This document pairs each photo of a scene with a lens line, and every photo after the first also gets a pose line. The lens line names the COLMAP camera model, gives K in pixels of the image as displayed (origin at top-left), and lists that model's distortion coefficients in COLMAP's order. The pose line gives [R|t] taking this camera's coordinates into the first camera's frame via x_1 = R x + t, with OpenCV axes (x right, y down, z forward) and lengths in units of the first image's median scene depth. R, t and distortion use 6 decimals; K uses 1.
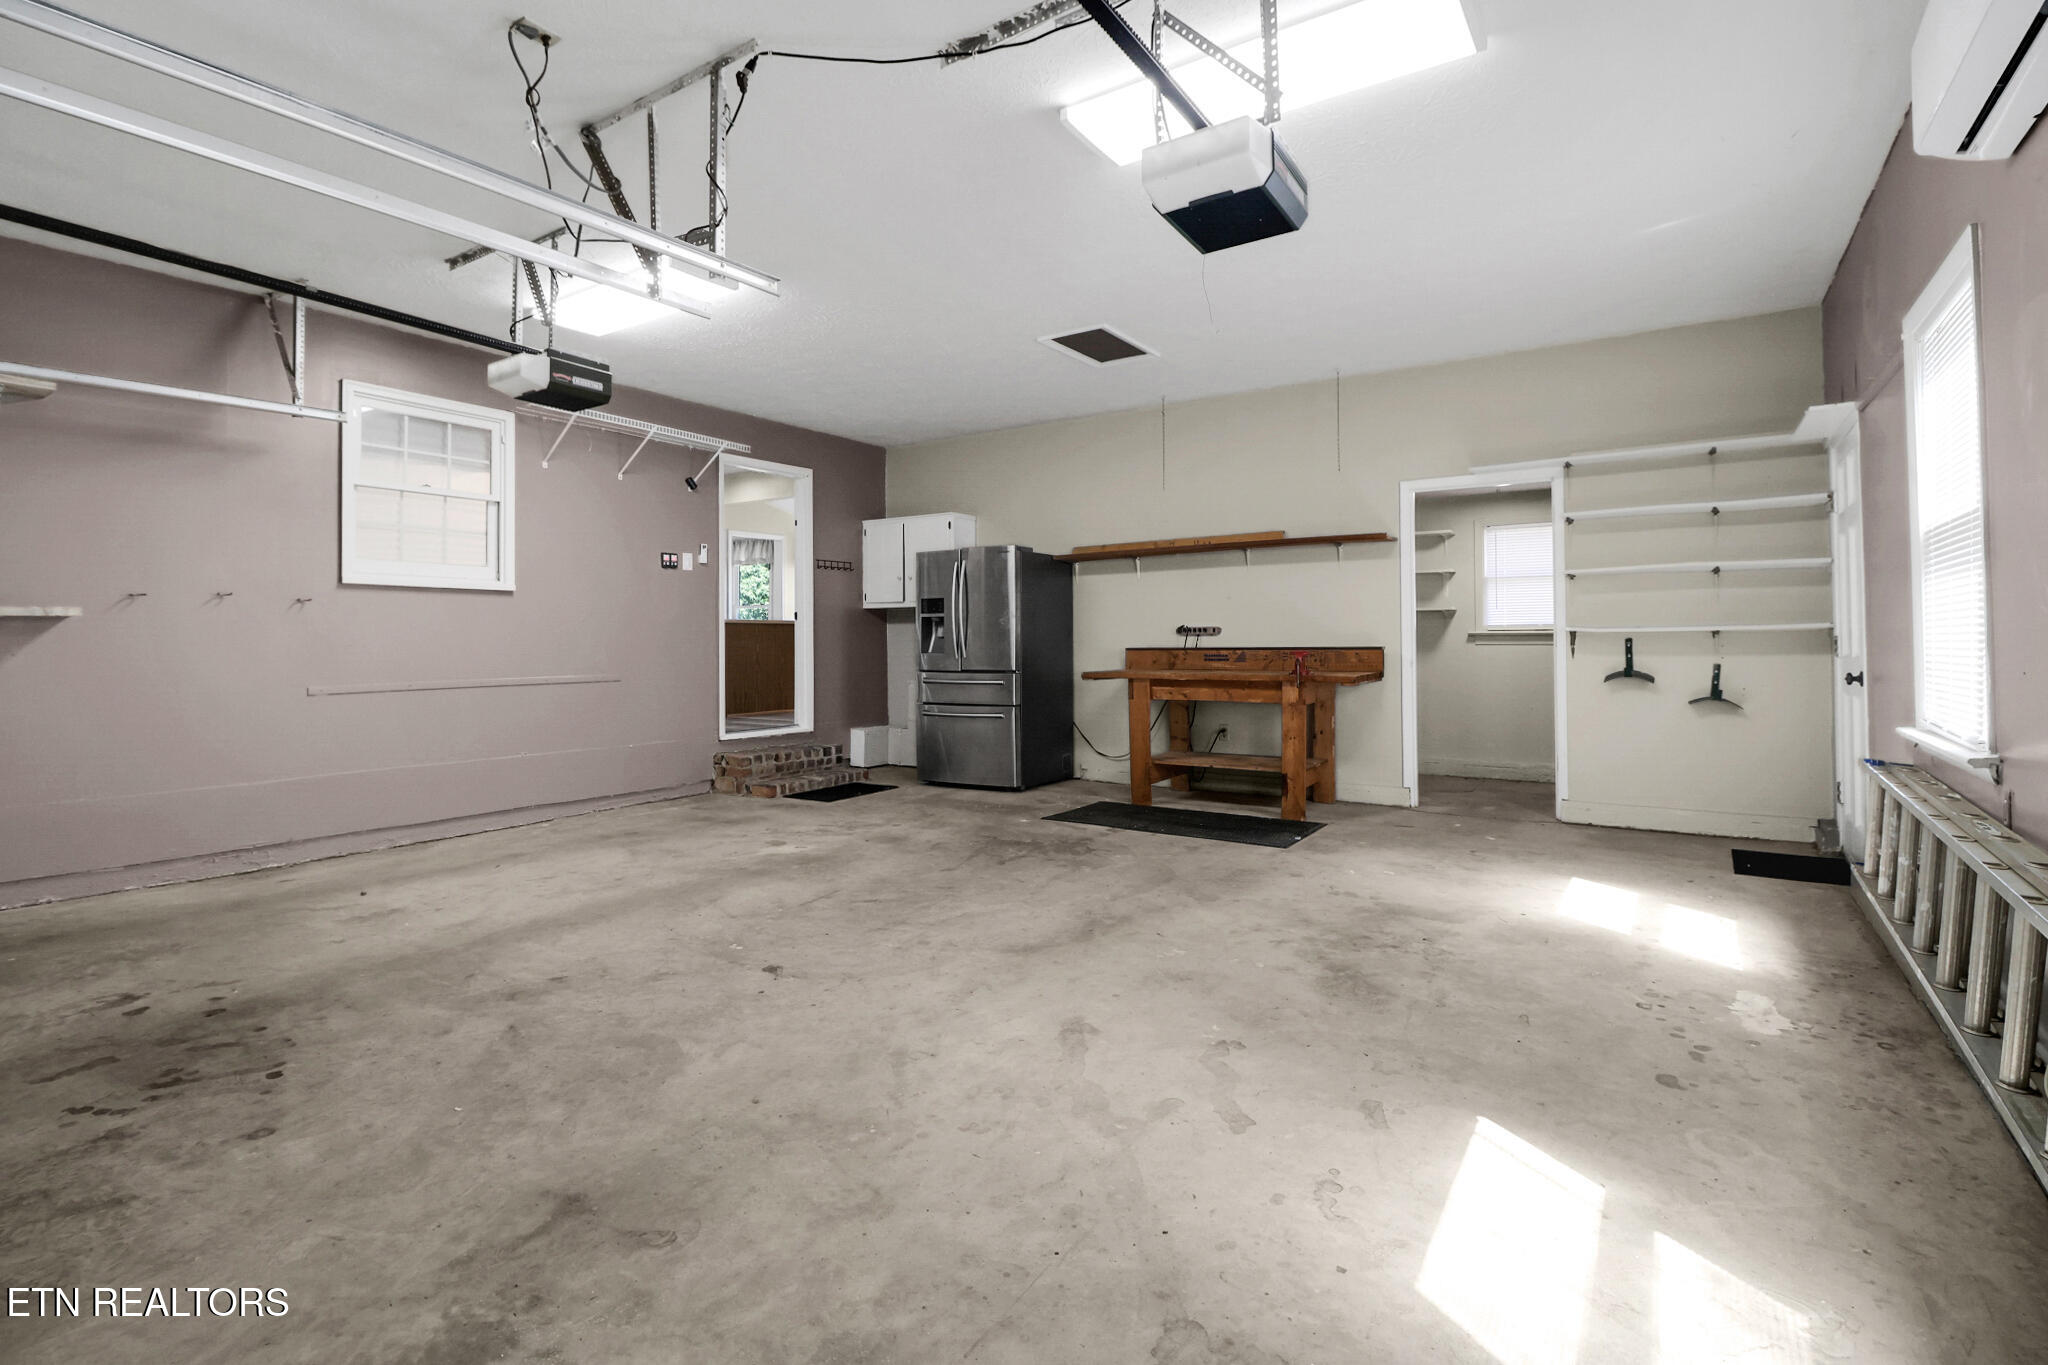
lens RADIAL K [[962.3, 0, 1033.4], [0, 962.3, 645.8], [0, 0, 1]] dist [-0.001128, -0.013073]
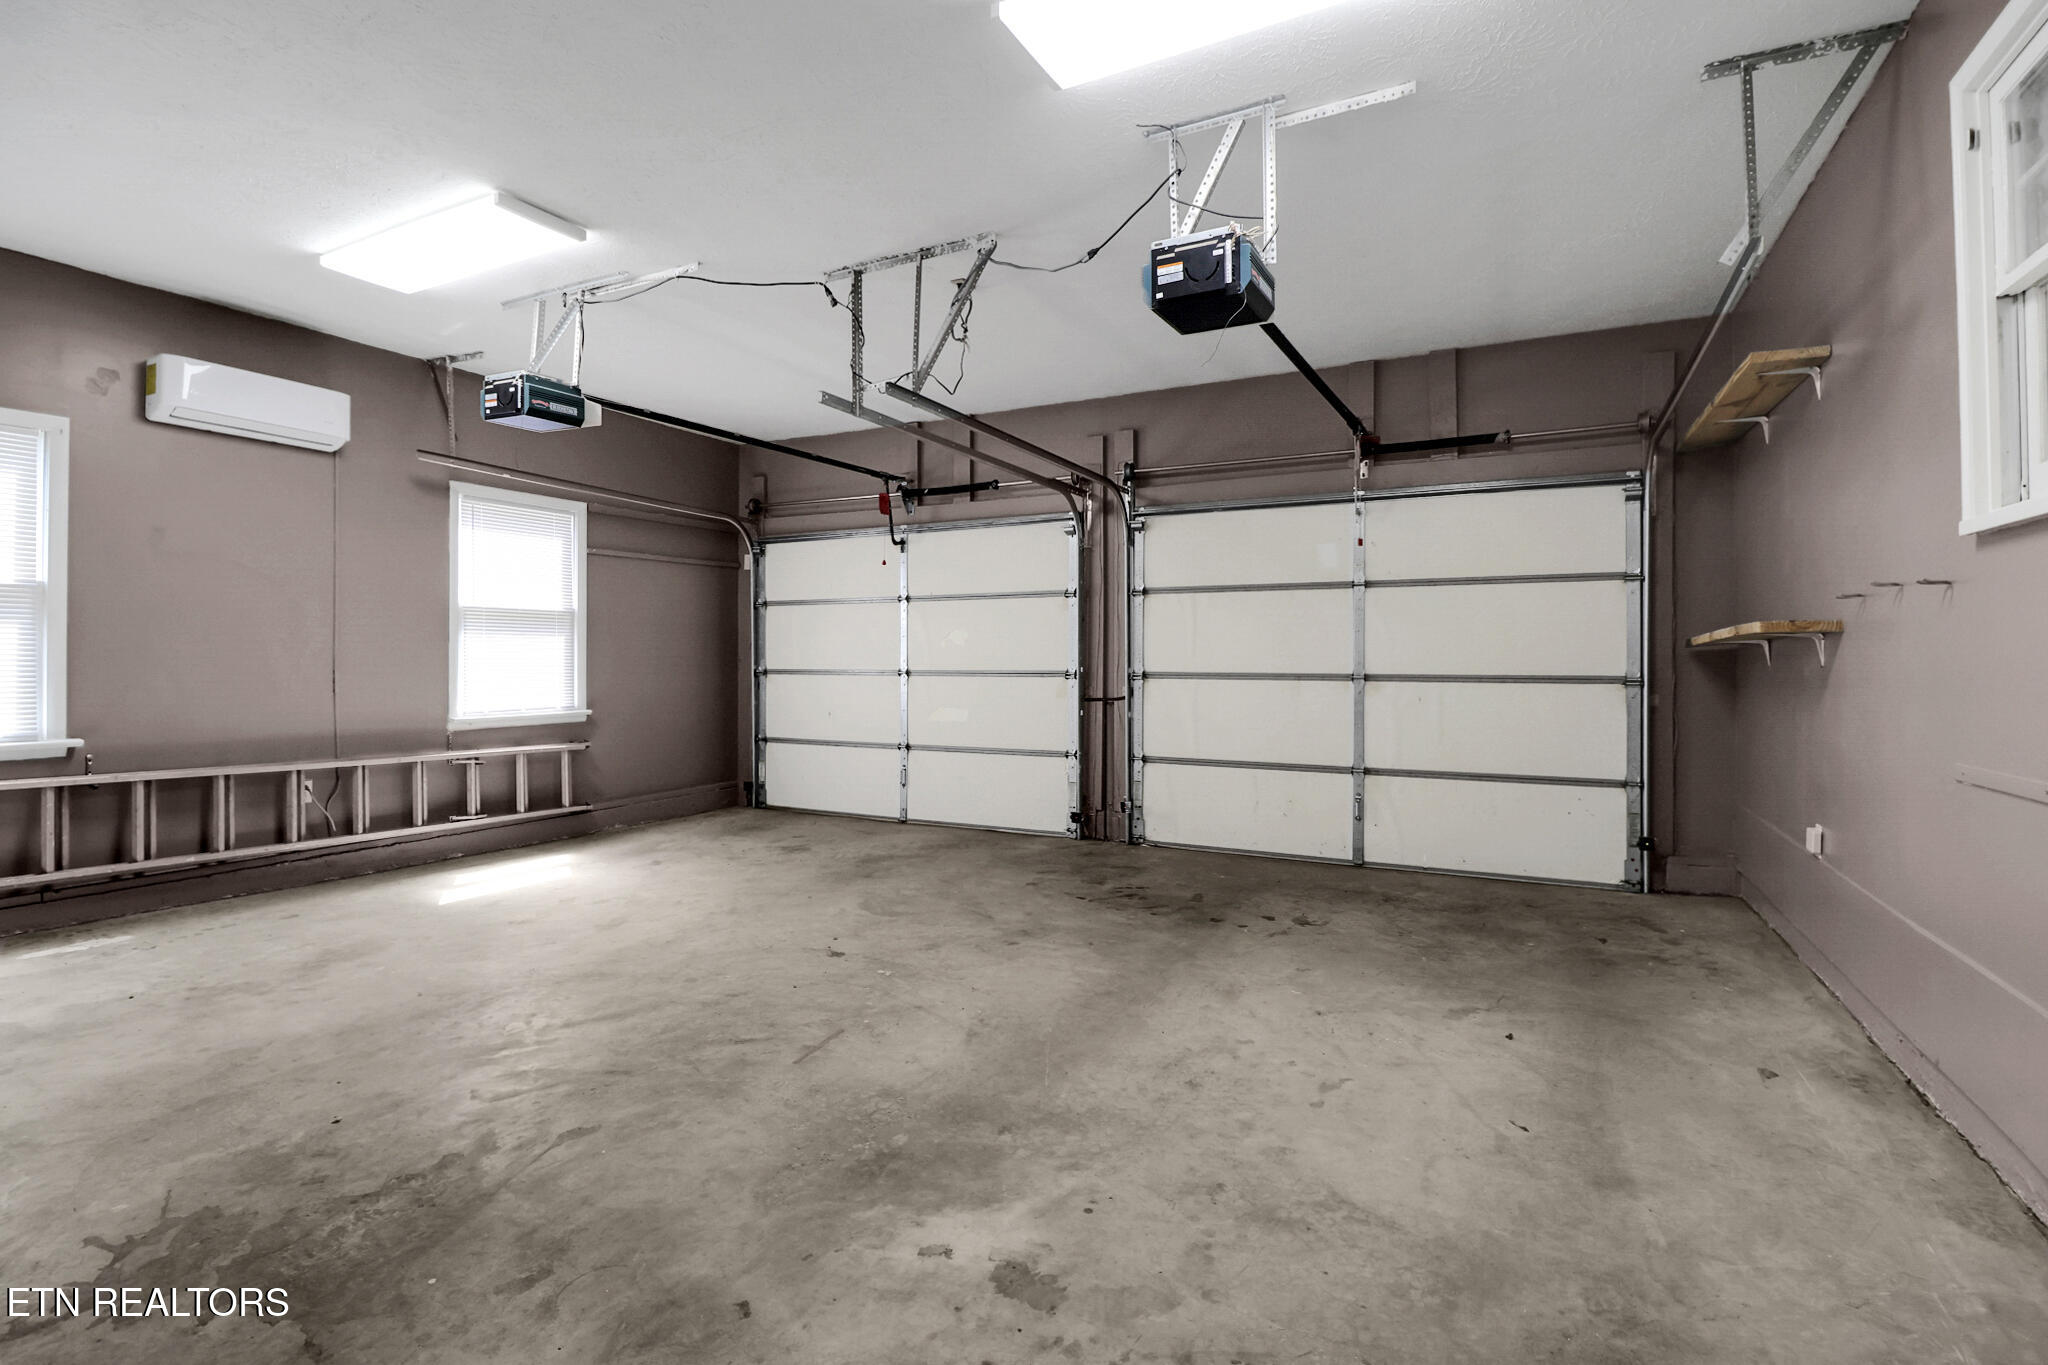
lens RADIAL K [[962.3, 0, 1033.4], [0, 962.3, 645.8], [0, 0, 1]] dist [-0.001128, -0.013073]
pose [[-0.993795, 0.000484, -0.111229, -0.387068], [0.001580, 0.999951, -0.009759, -0.017611], [0.111219, -0.009874, -0.993747, 2.221459]]
